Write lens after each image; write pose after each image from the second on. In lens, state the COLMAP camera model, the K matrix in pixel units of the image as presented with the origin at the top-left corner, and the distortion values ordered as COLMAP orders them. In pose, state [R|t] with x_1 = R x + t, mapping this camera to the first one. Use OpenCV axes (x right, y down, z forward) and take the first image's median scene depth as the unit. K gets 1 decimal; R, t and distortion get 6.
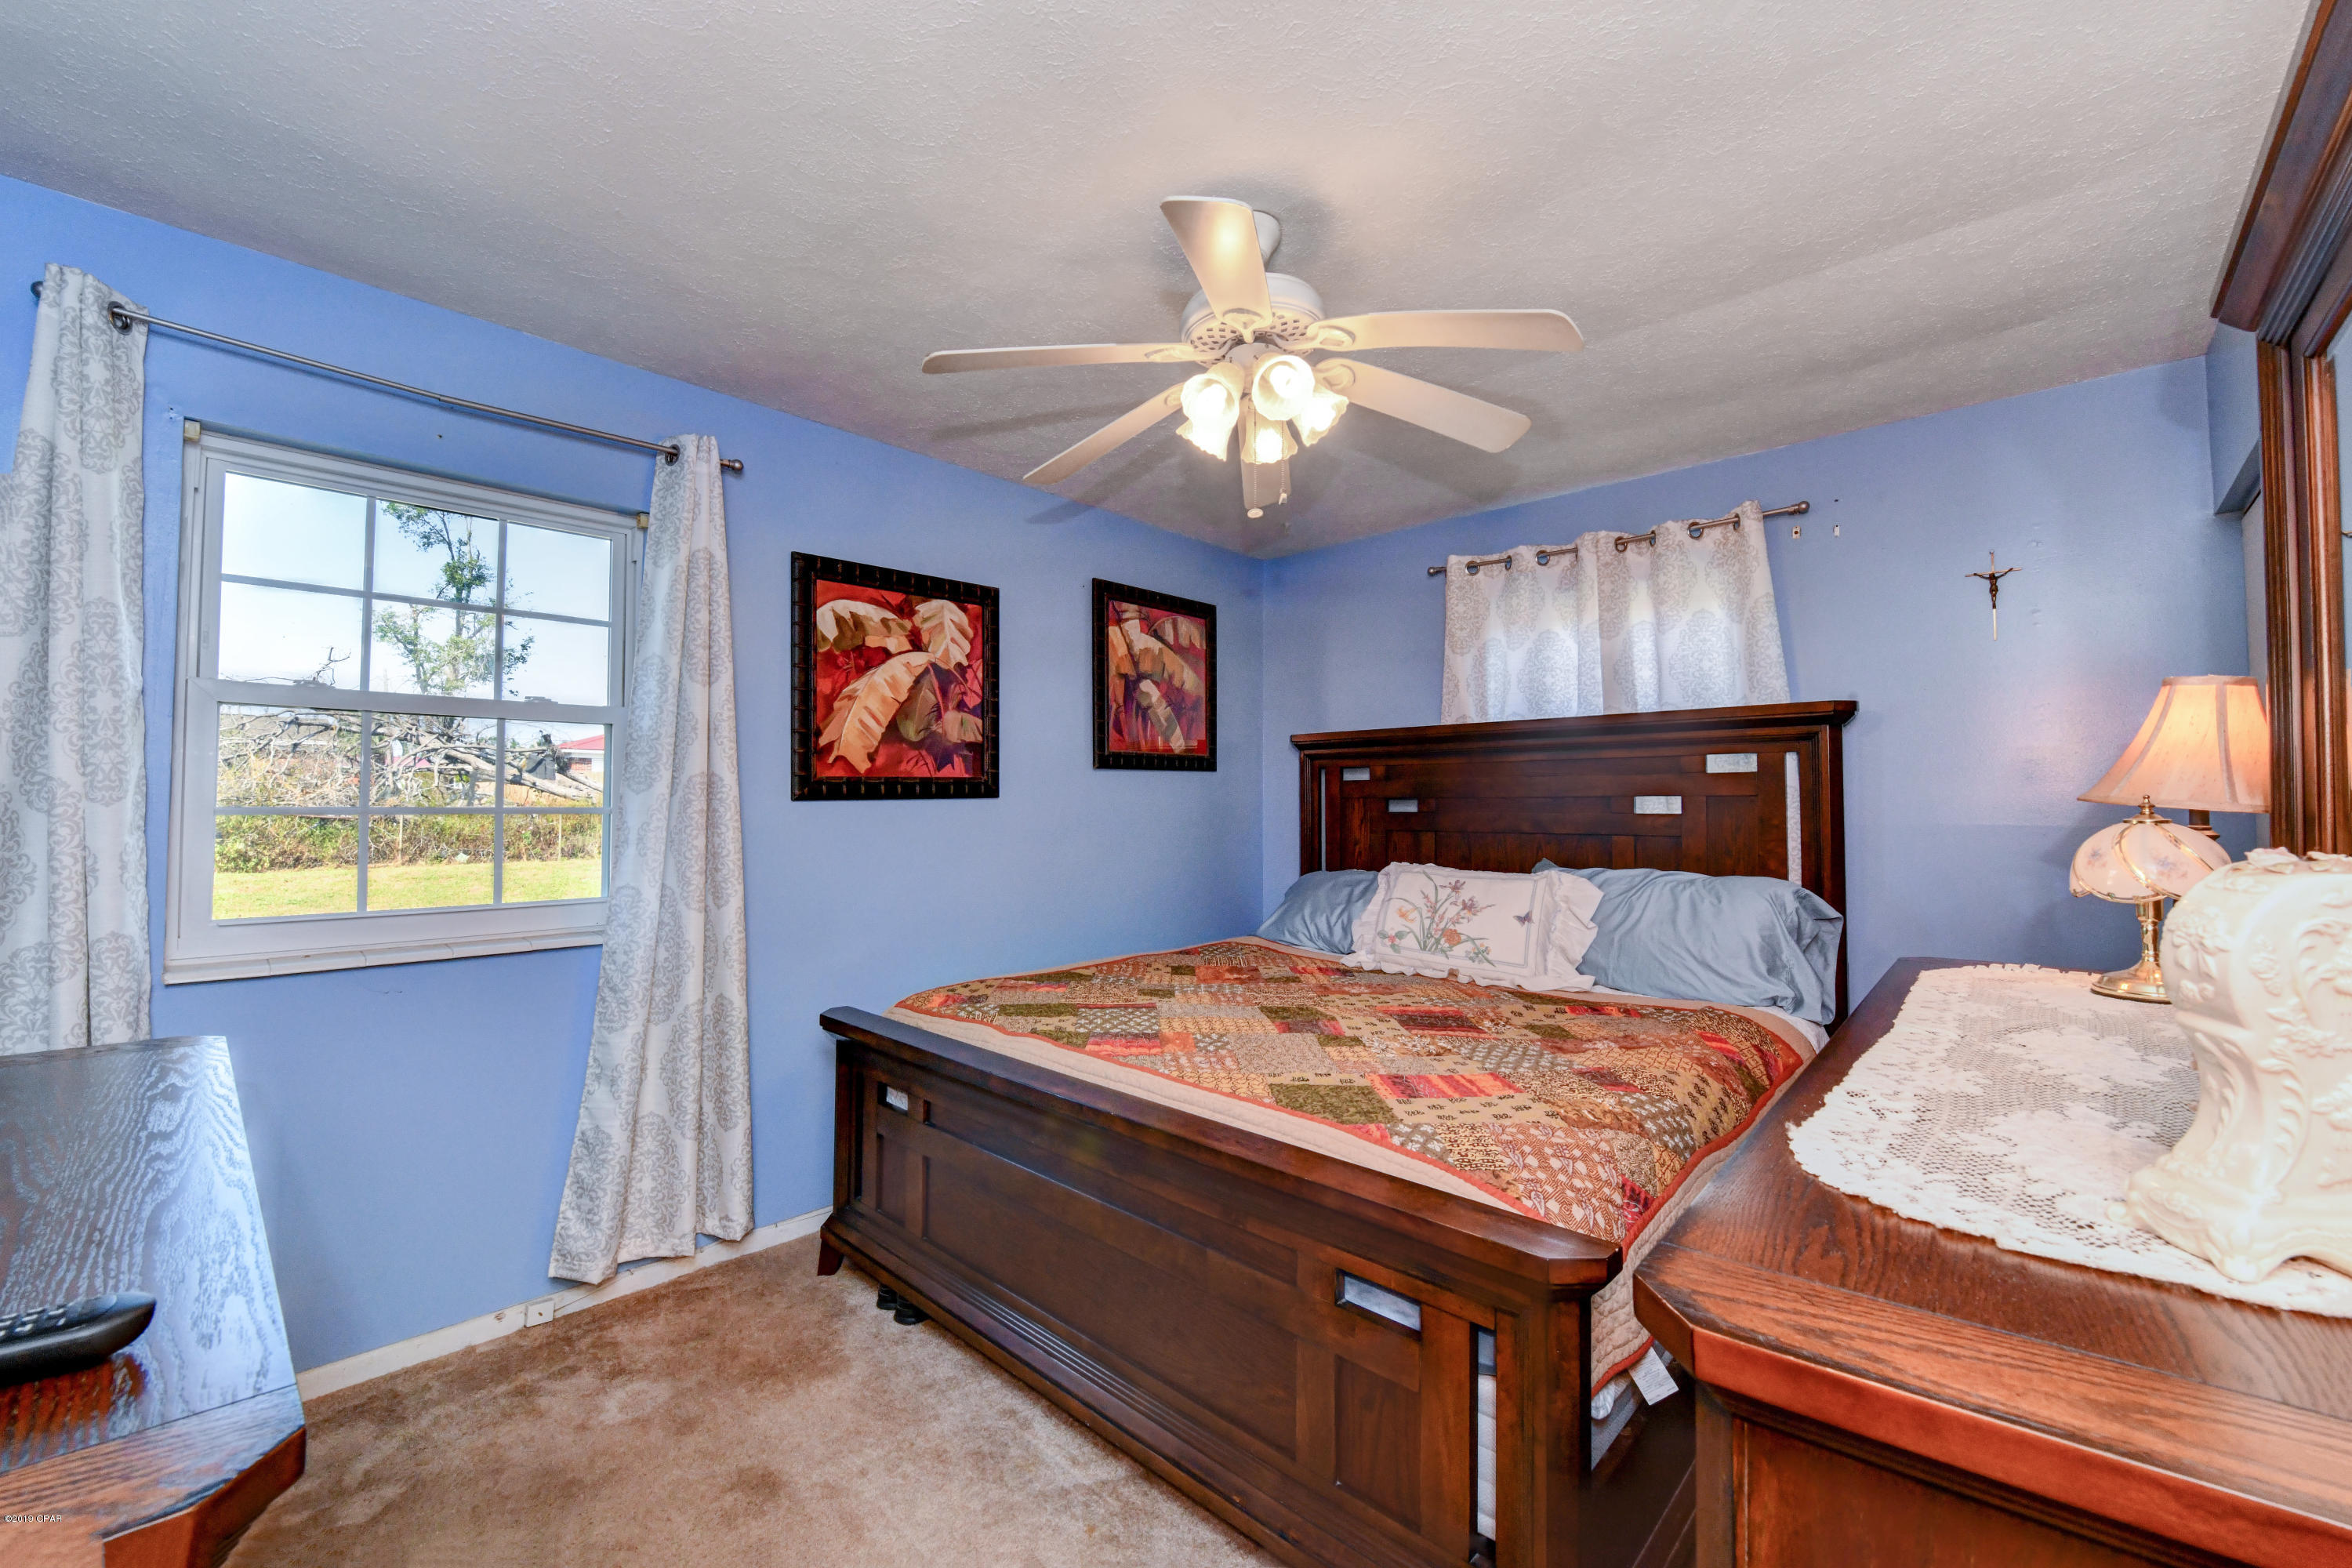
lens RADIAL K [[1006.2, 0, 1170.9], [0, 1006.2, 777.1], [0, 0, 1]] dist [-0.001735, -0.000048]
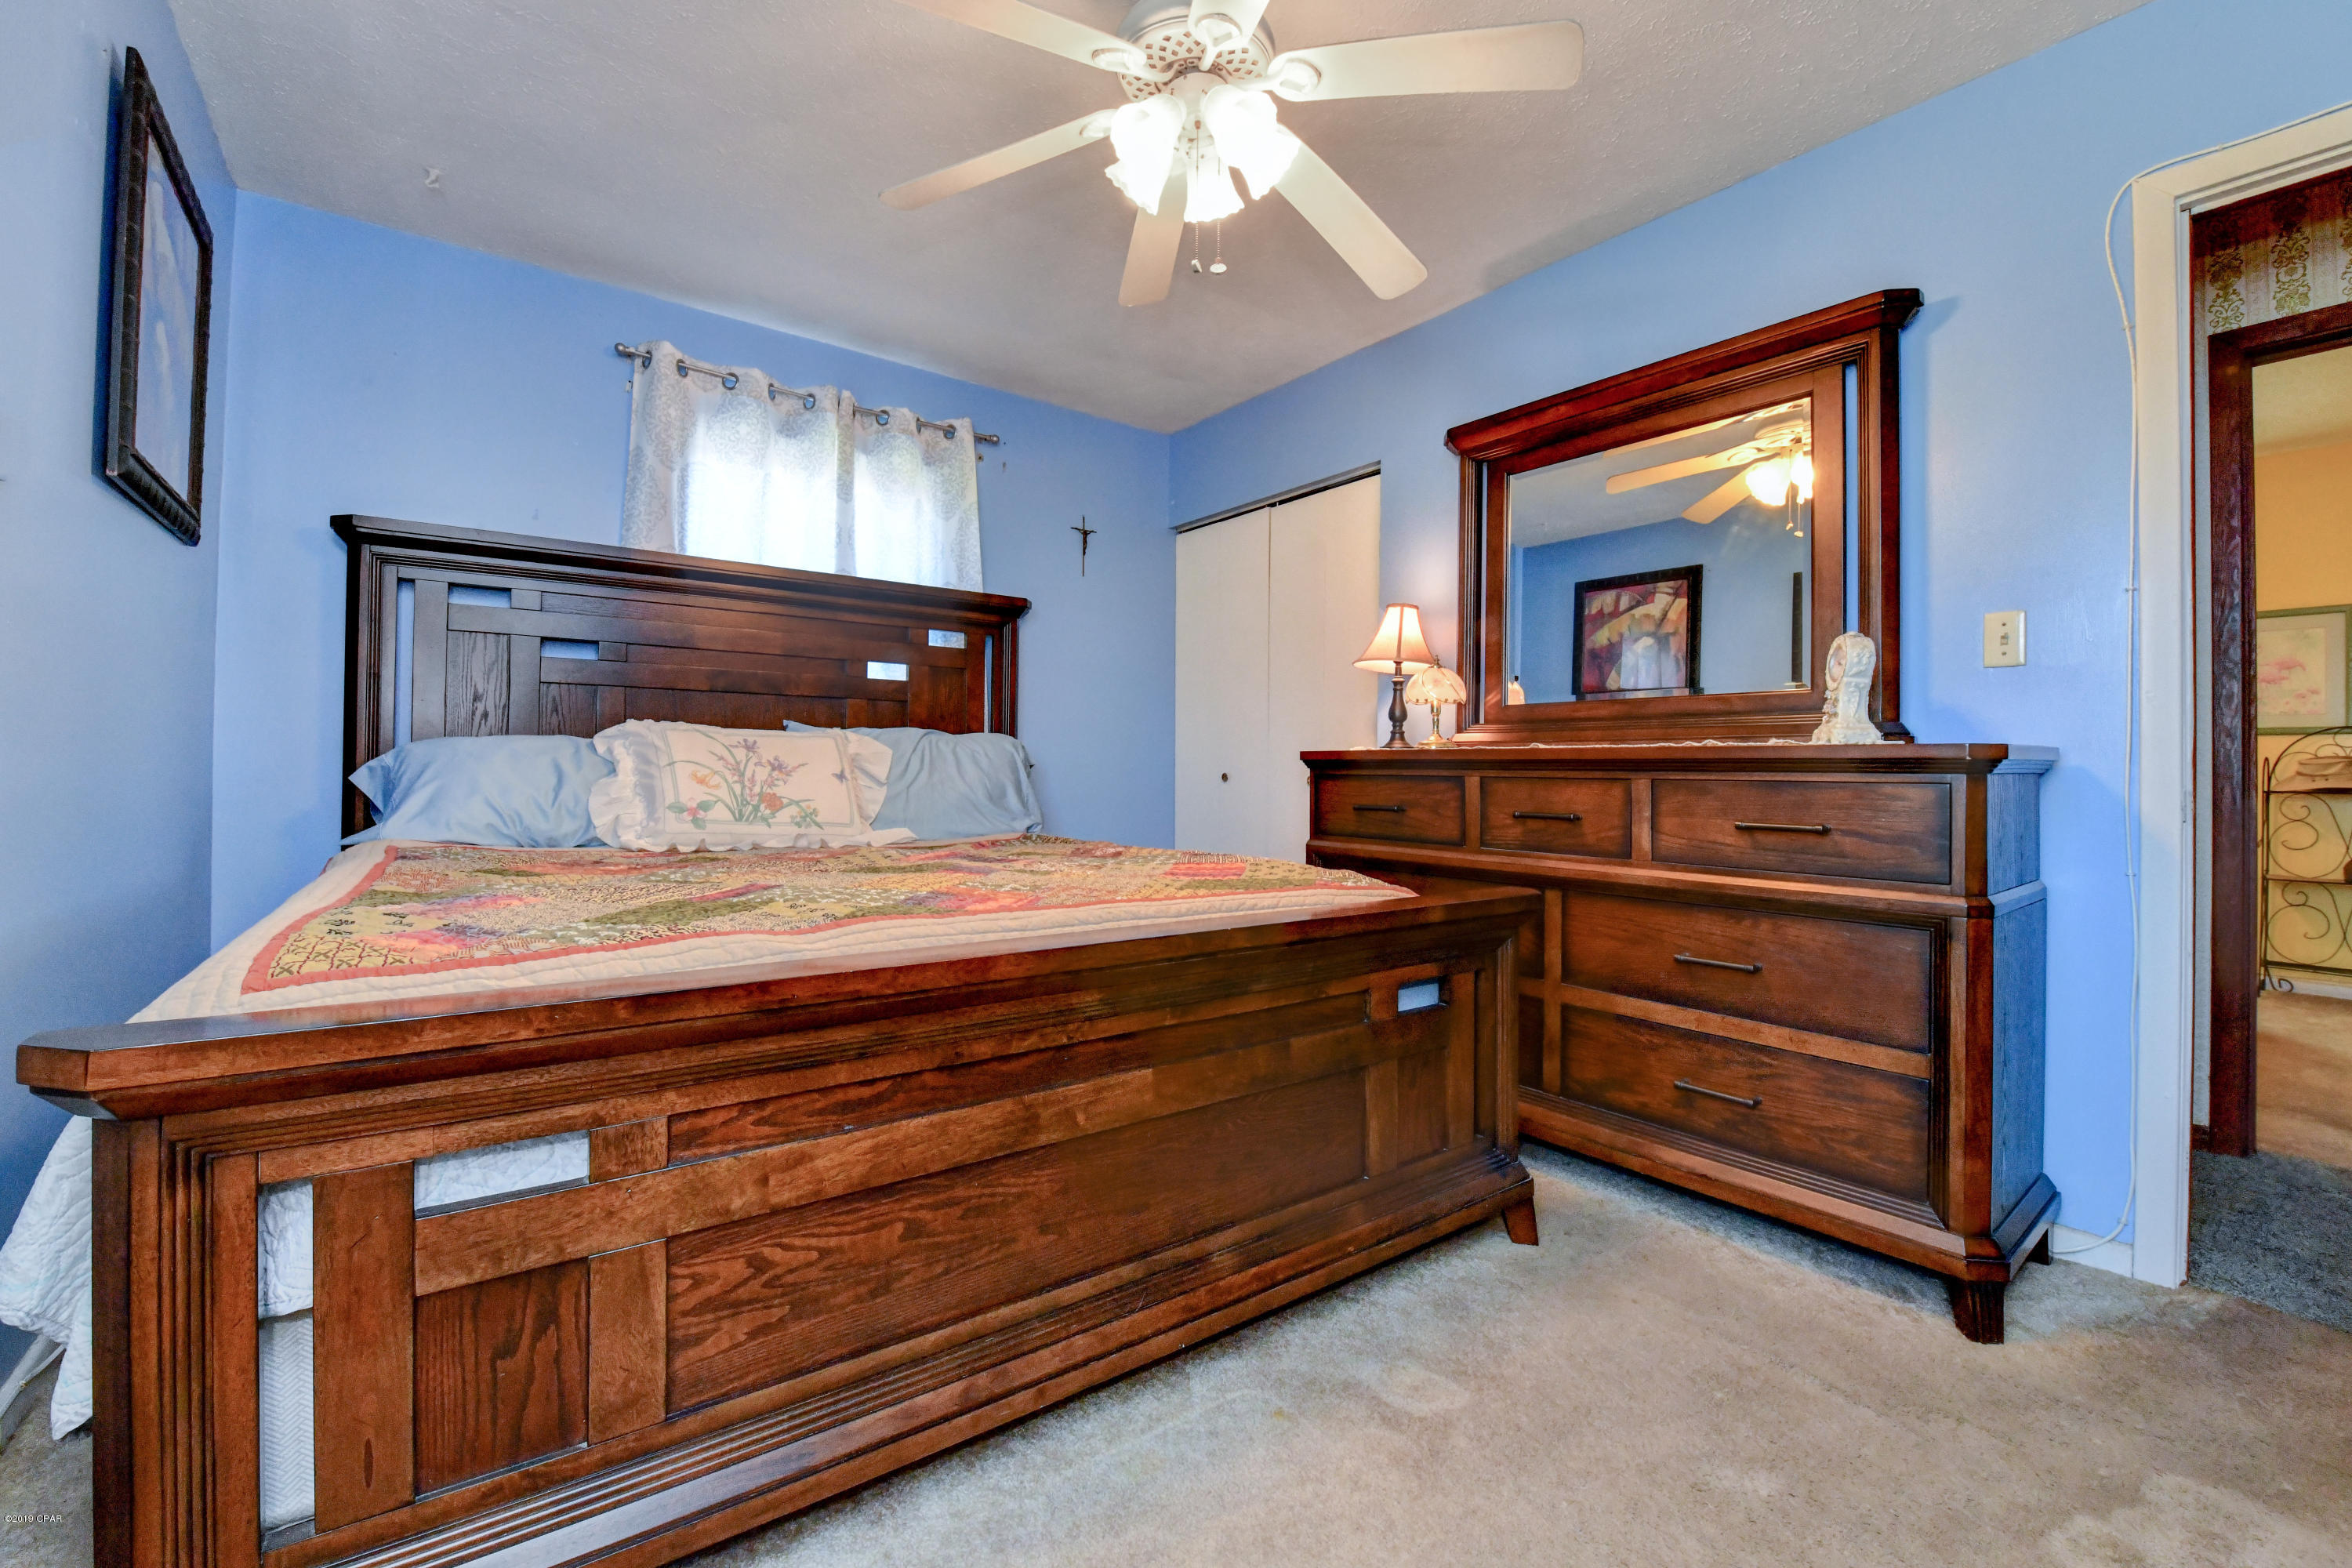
lens RADIAL K [[1006.2, 0, 1170.9], [0, 1006.2, 777.1], [0, 0, 1]] dist [-0.001735, -0.000048]
pose [[0.130563, -0.009509, 0.991394, -0.529206], [-0.042723, 0.998971, 0.015208, 0.109825], [-0.990519, -0.044341, 0.130022, 0.549357]]
